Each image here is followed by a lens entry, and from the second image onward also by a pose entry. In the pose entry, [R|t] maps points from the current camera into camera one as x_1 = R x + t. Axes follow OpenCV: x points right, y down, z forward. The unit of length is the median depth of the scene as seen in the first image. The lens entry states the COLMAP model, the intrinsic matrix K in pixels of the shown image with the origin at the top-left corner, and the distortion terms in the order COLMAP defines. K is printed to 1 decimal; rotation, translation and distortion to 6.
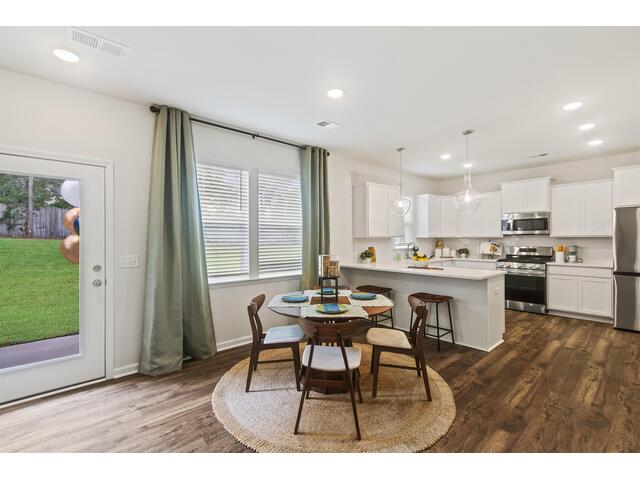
lens RADIAL K [[306.8, 0, 314.1], [0, 306.8, 237.4], [0, 0, 1]] dist [0.010264, 0.001097]
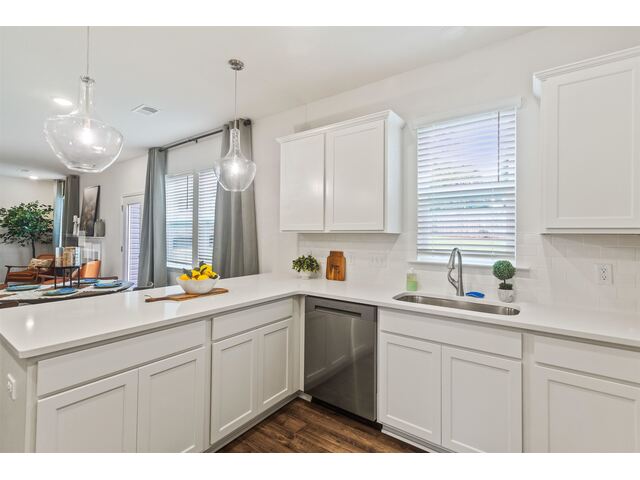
lens RADIAL K [[306.8, 0, 316.3], [0, 306.8, 231.5], [0, 0, 1]] dist [0.010264, 0.001097]
pose [[0.197750, -0.004456, -0.980242, 0.704685], [-0.004036, 0.999977, -0.005360, 0.000564], [0.980244, 0.005017, 0.197728, 0.879814]]
